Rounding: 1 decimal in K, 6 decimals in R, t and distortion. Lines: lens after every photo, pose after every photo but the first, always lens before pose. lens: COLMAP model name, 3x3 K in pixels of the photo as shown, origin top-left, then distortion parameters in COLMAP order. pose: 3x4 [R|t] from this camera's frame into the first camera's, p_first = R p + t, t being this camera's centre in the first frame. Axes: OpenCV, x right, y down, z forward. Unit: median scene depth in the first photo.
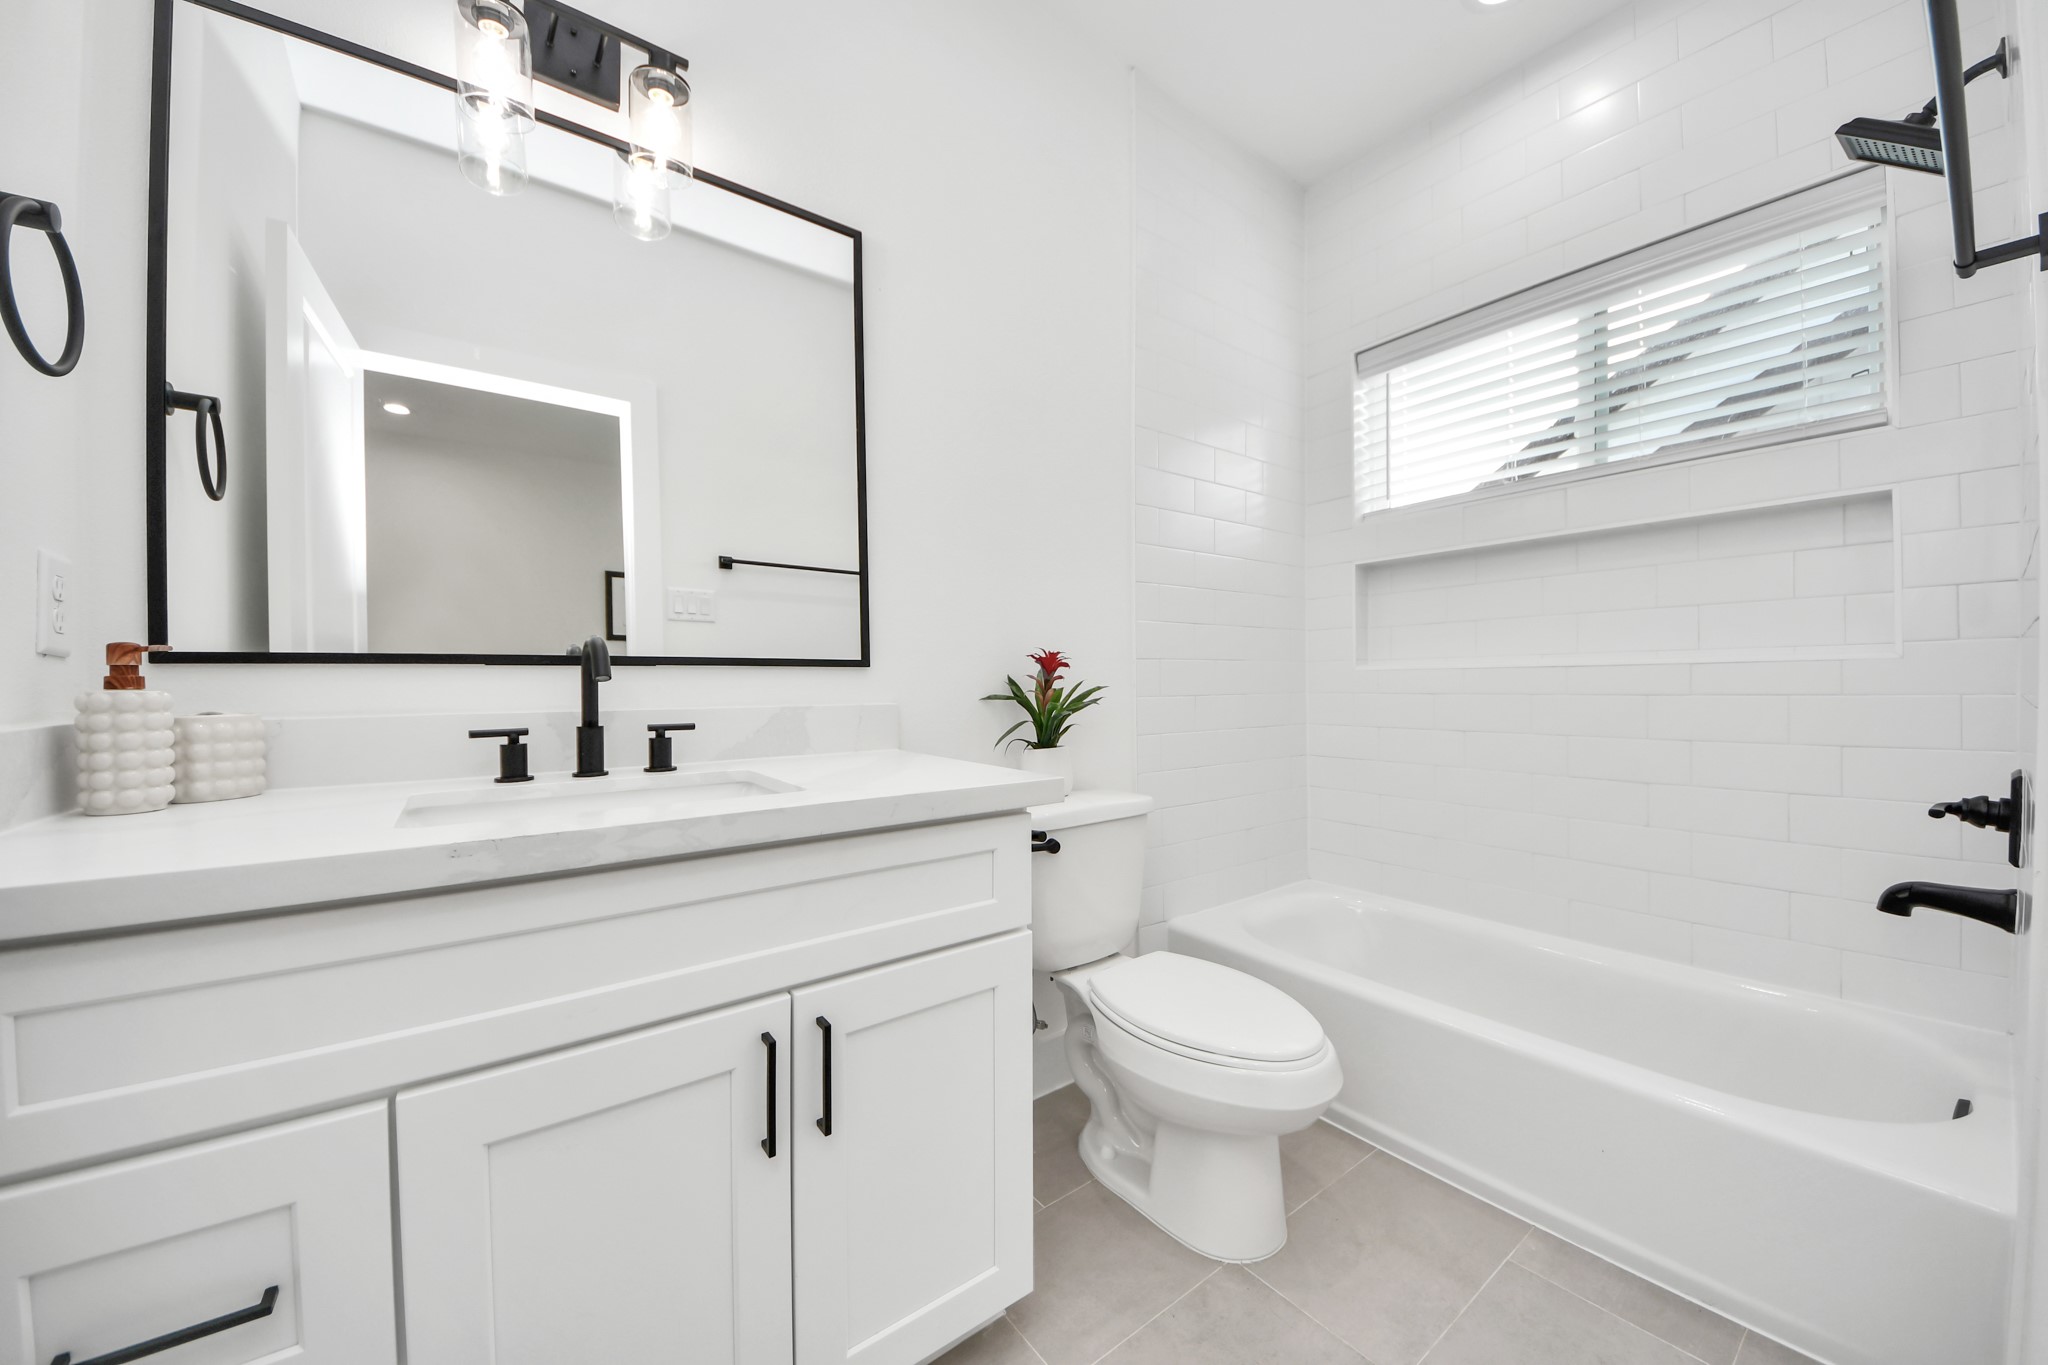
lens RADIAL K [[711.7, 0, 1001.3], [0, 711.7, 665.5], [0, 0, 1]] dist [-0.032012, 0.000009]
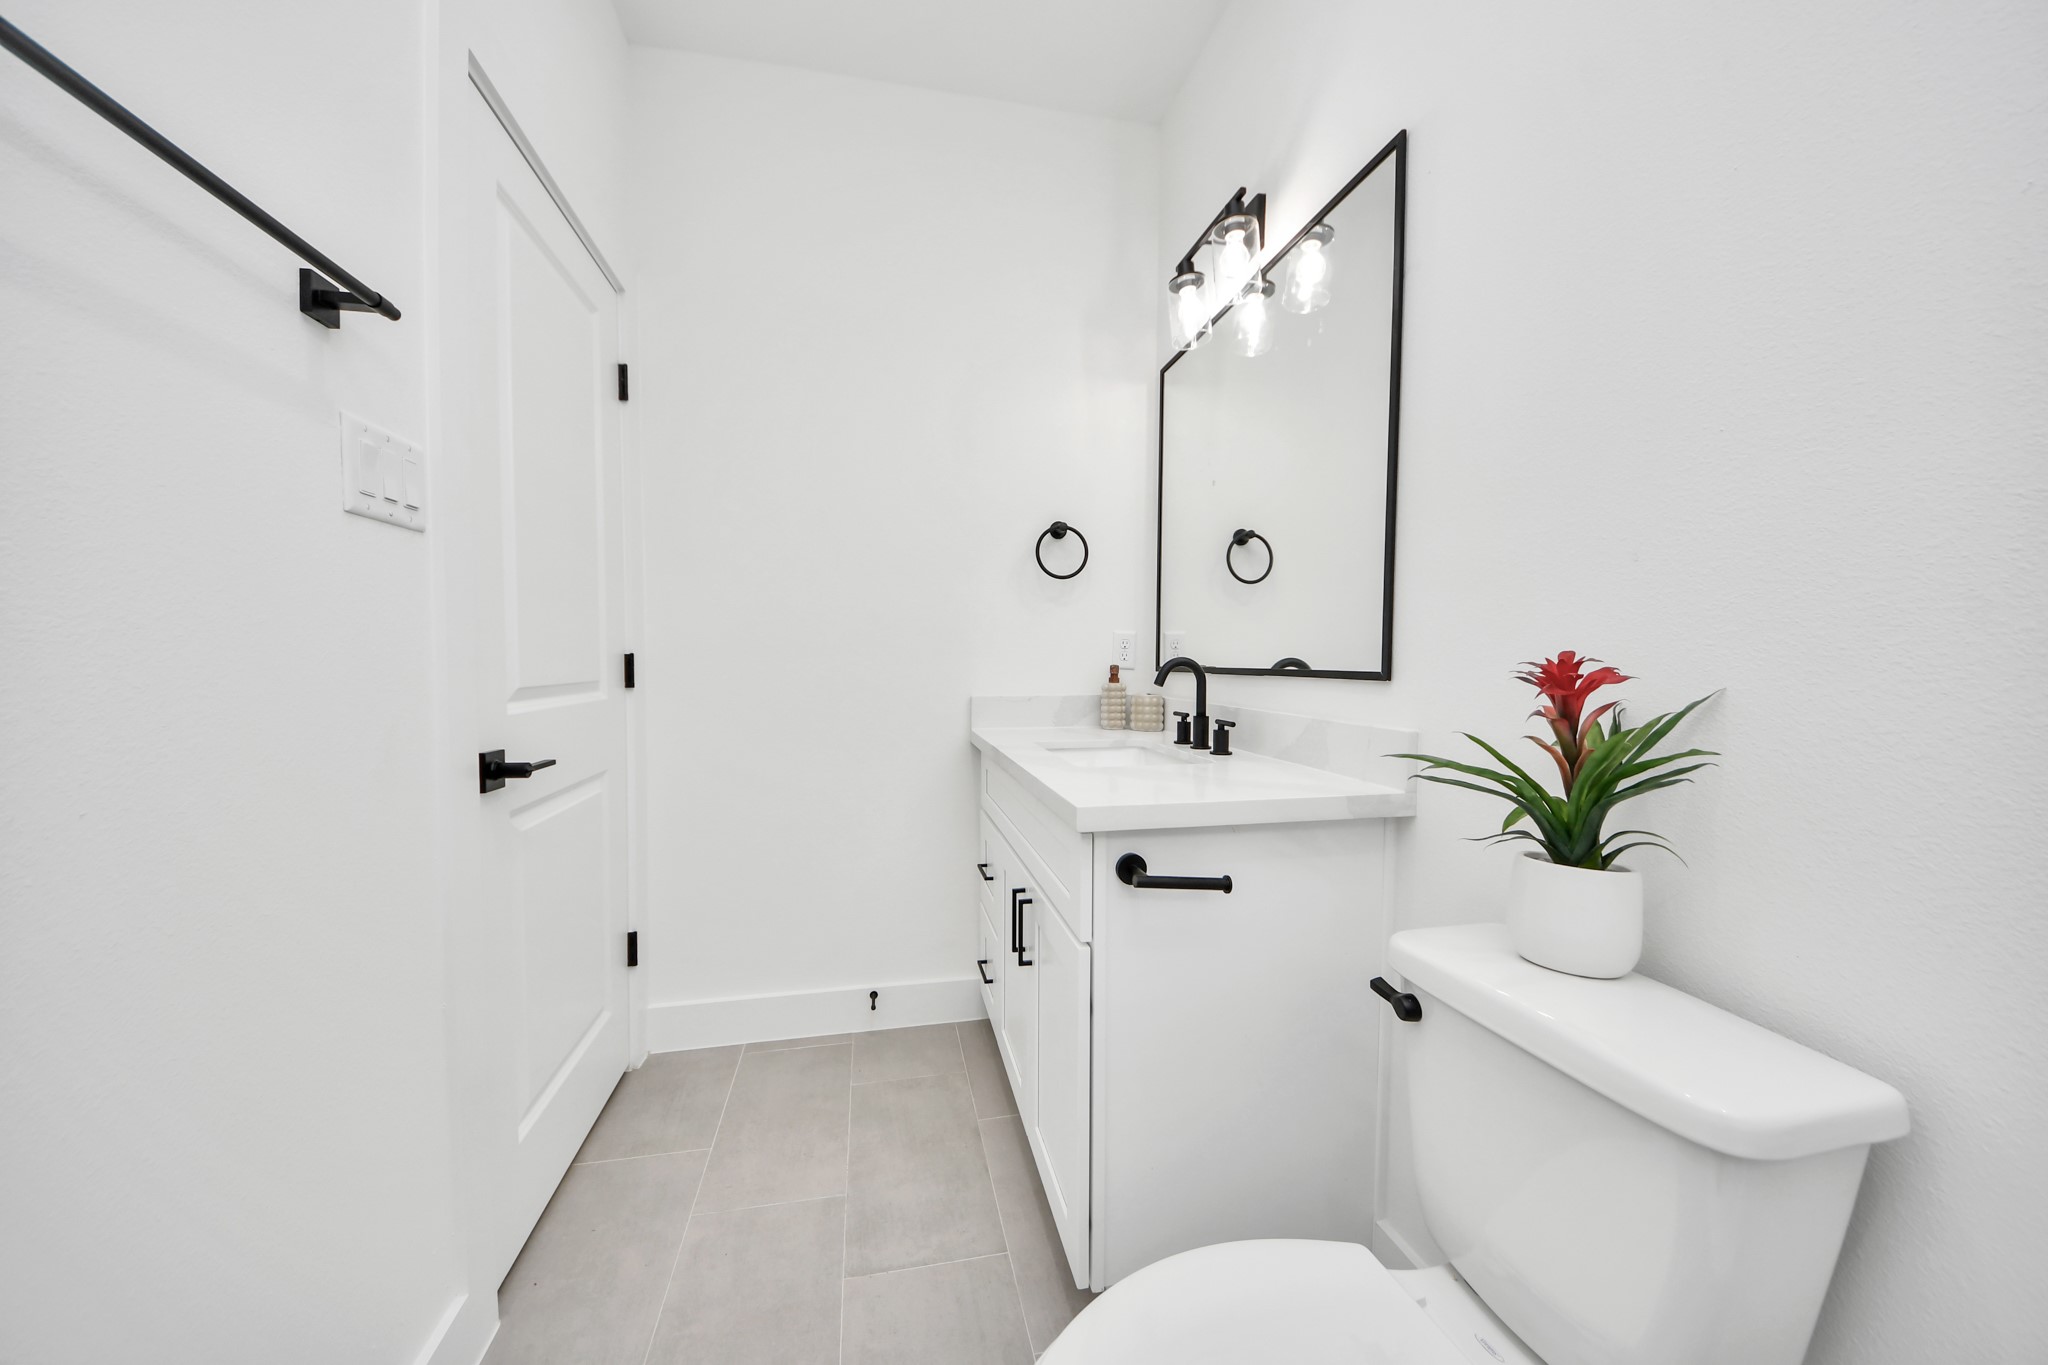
lens RADIAL K [[750.7, 0, 1037.3], [0, 750.7, 684.5], [0, 0, 1]] dist [-0.018404, -0.003276]
pose [[-0.408777, 0.039499, -0.911779, 1.026675], [0.023651, 0.999186, 0.032682, -0.042251], [0.912328, -0.008205, -0.409379, 1.310805]]
